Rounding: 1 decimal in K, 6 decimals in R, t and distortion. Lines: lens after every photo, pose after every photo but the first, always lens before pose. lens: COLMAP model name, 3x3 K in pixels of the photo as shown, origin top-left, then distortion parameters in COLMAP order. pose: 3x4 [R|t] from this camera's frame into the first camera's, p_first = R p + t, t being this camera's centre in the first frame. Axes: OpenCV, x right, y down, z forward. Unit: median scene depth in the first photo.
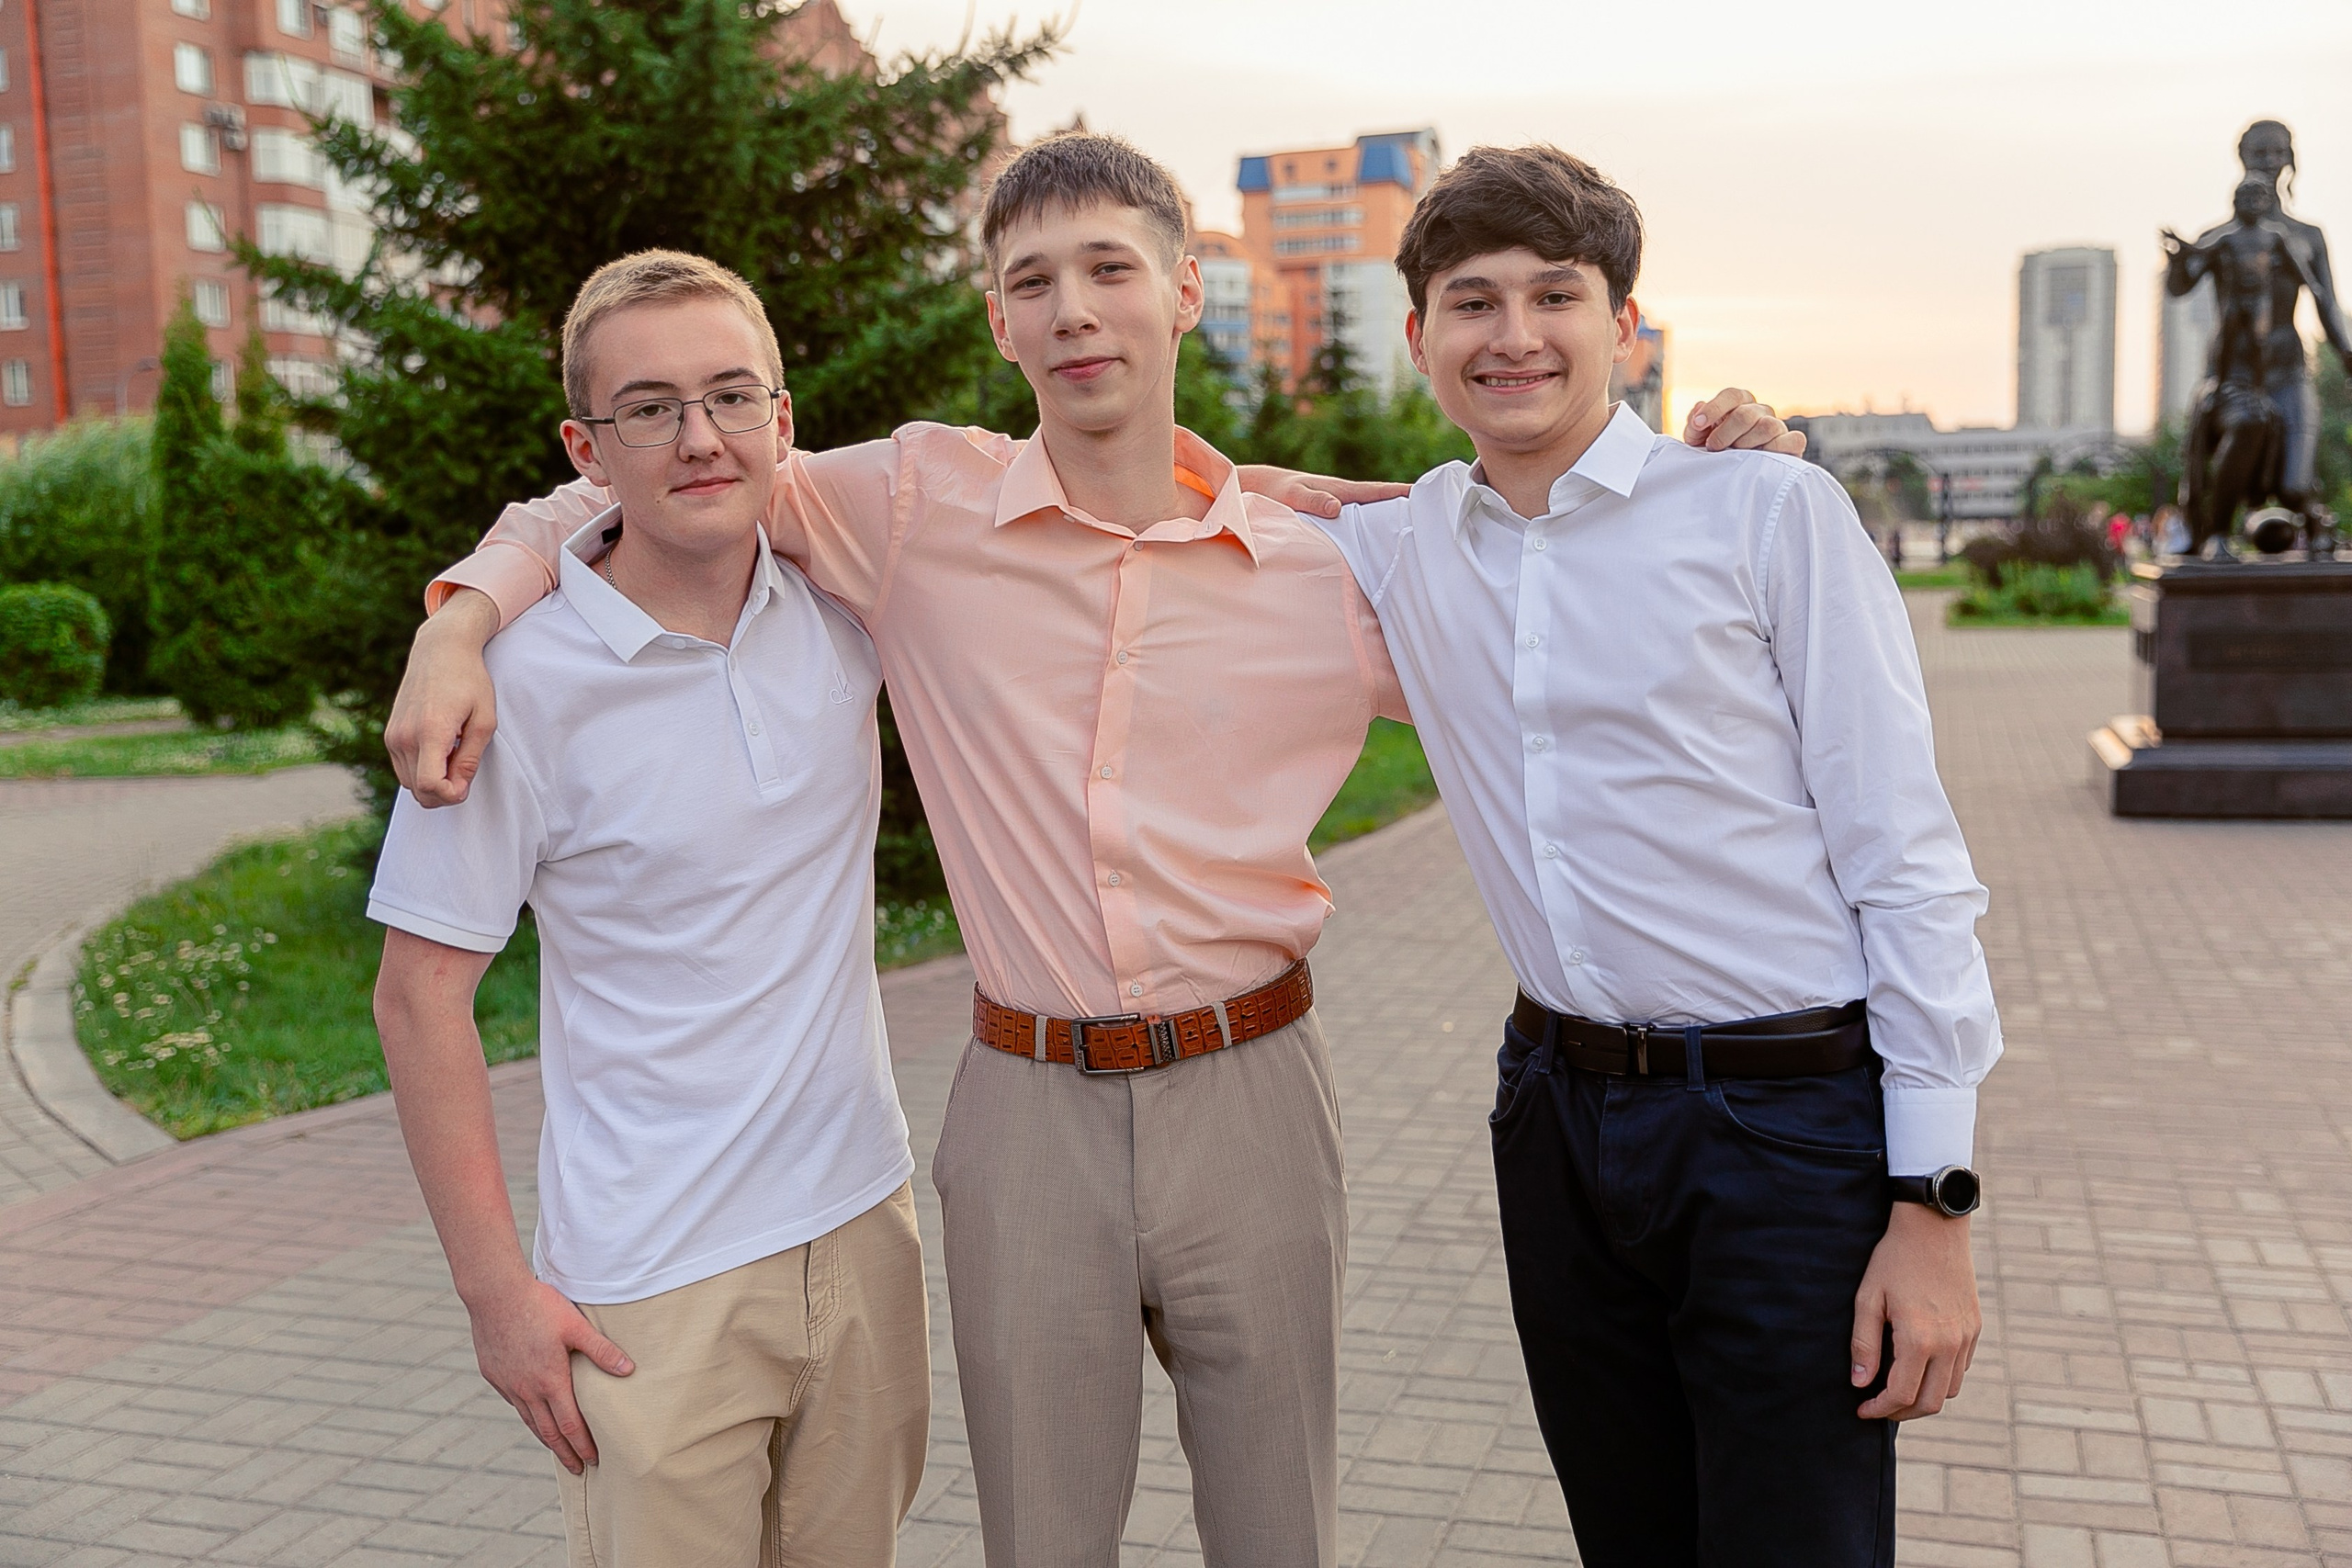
lens RADIAL K [[2339.3, 0, 1199.0], [0, 2339.3, 777.6], [0, 0, 1]] dist [0.023933, 0.000000]
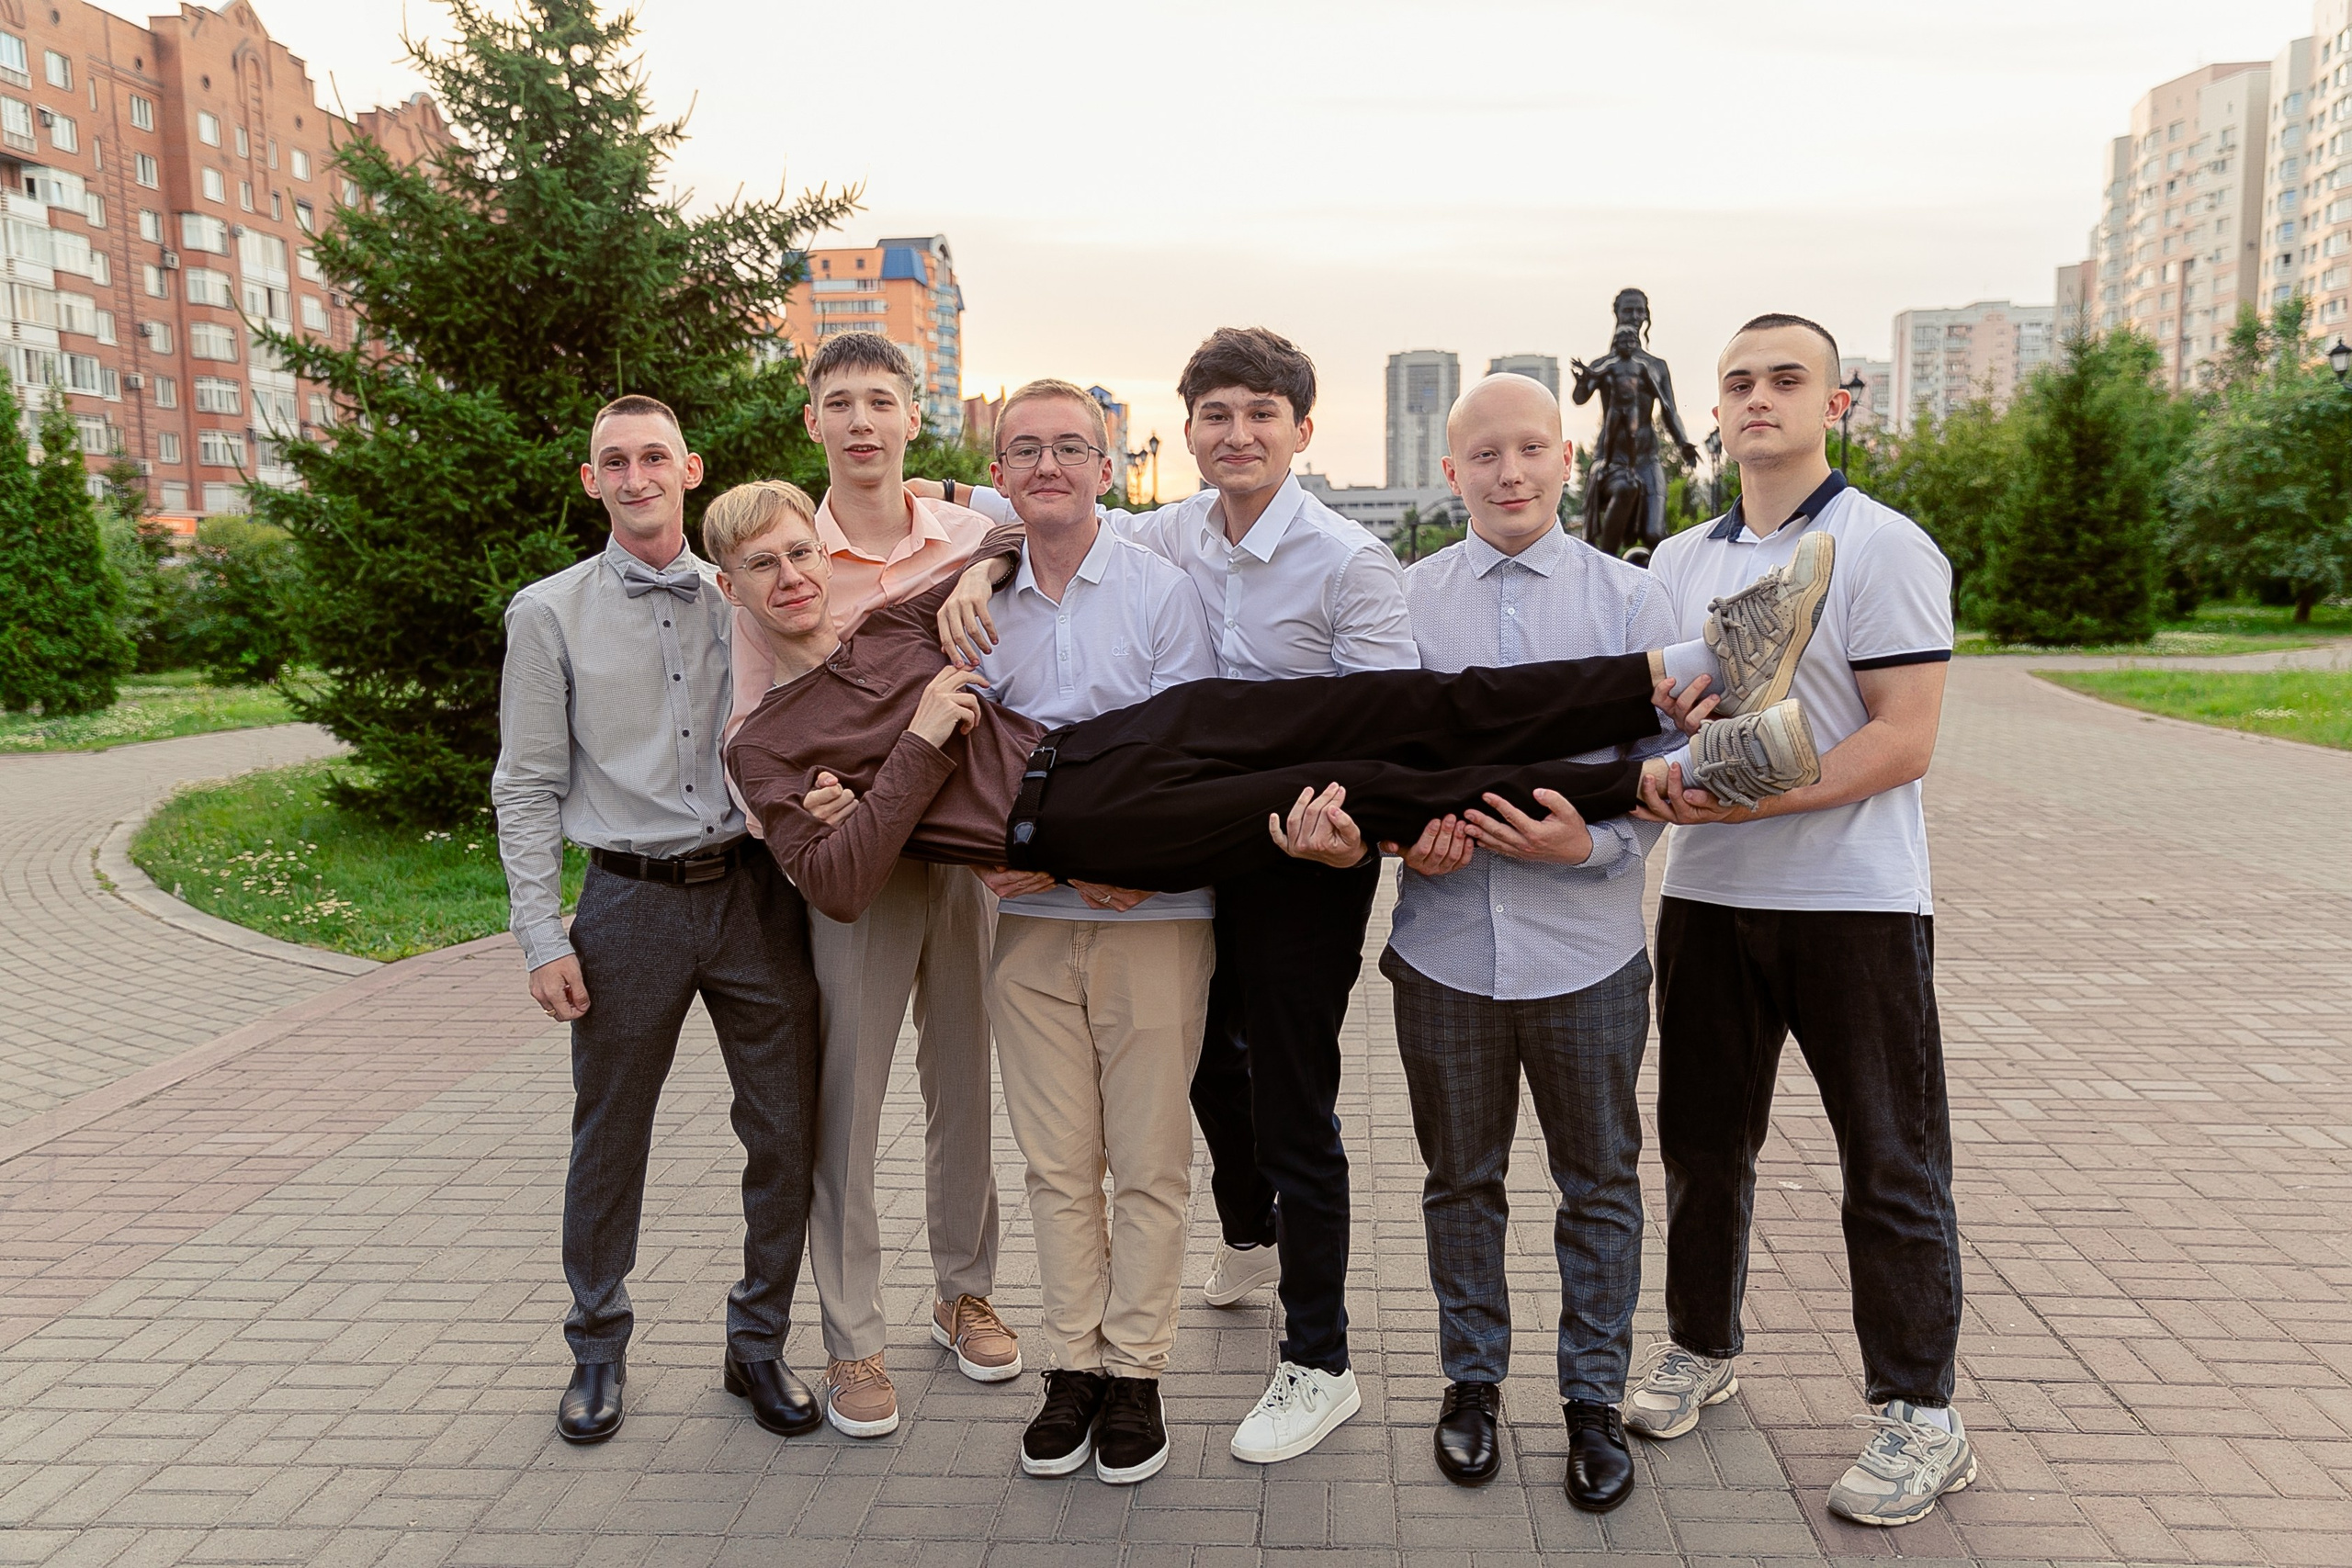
lens RADIAL K [[1916.6, 0, 1191.5], [0, 1916.6, 792.3], [0, 0, 1]] dist [0.018293, -0.000437]
pose [[0.971932, -0.020014, 0.234410, -0.143329], [0.016955, 0.999743, 0.015056, 0.025316], [-0.234651, -0.010659, 0.972021, -0.166813]]
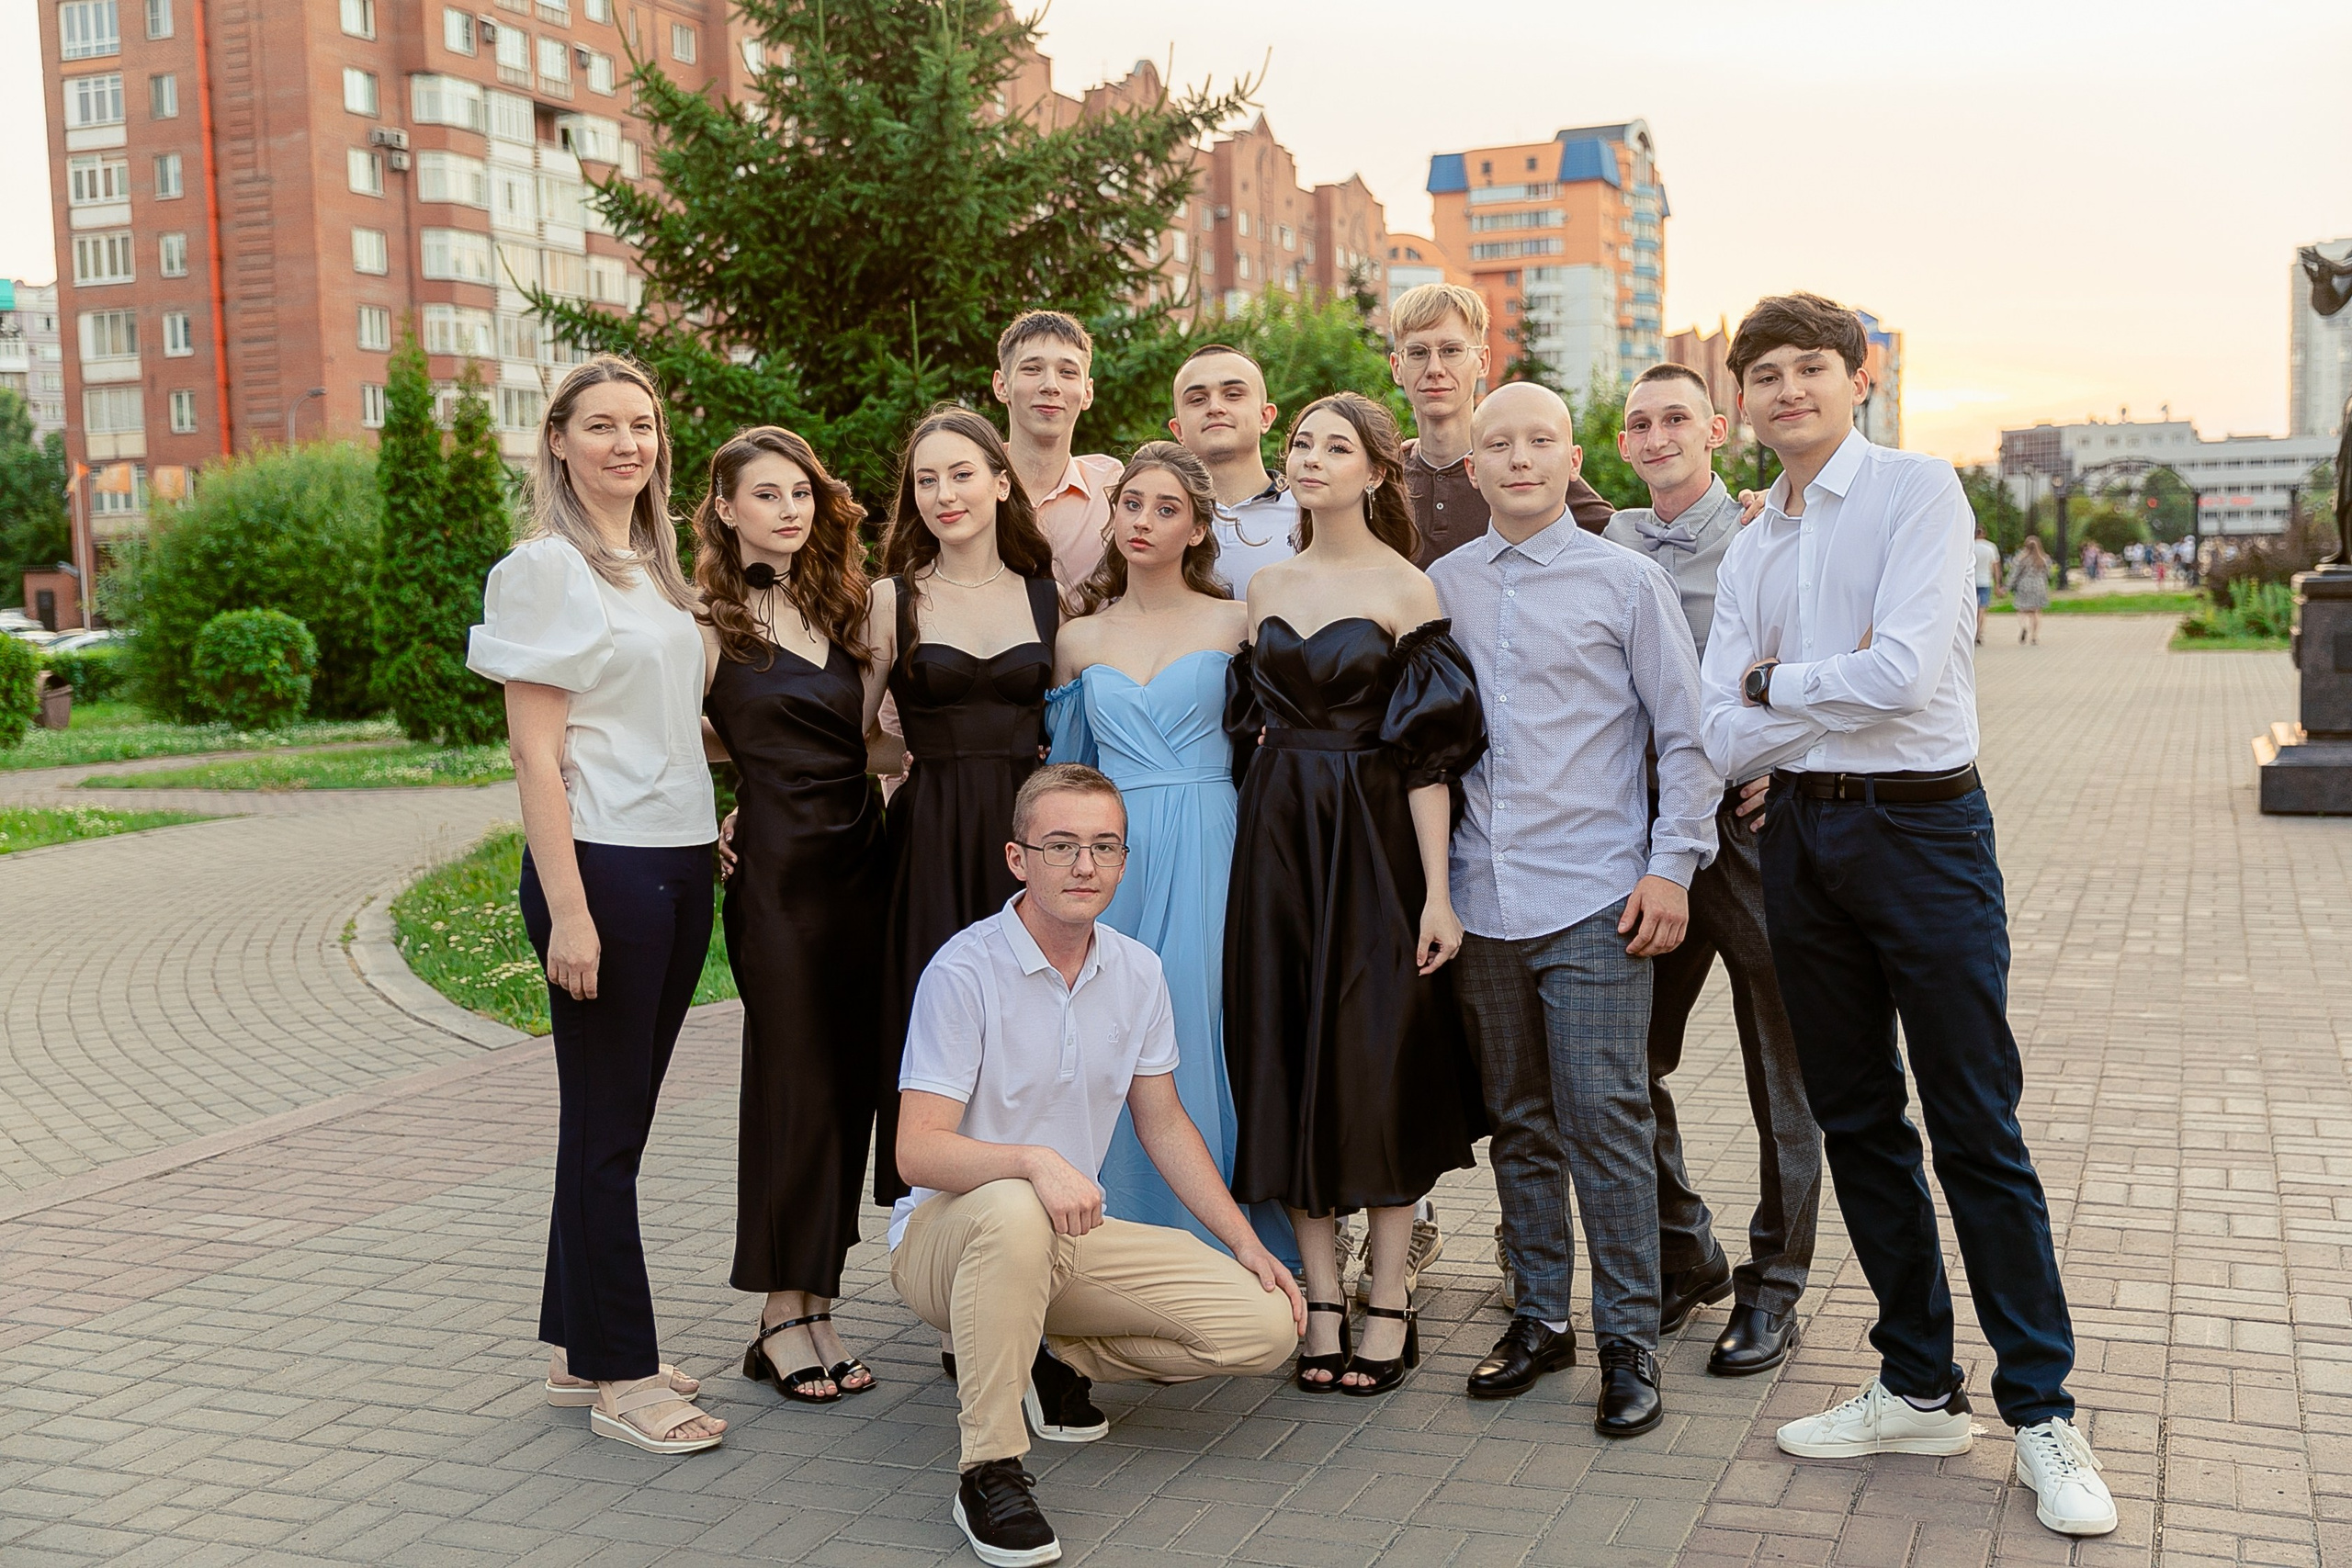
lens RADIAL K [[2563.0, 0, 1202.9], [0, 2563.0, 784.2], [0, 0, 1]] dist [0.001843, 0.000000]
pose [[0.997339, 0.001173, -0.072896, 0.006244], [-0.002428, 0.999850, -0.017125, 0.028579], [0.072865, 0.017257, 0.997193, -0.193851]]
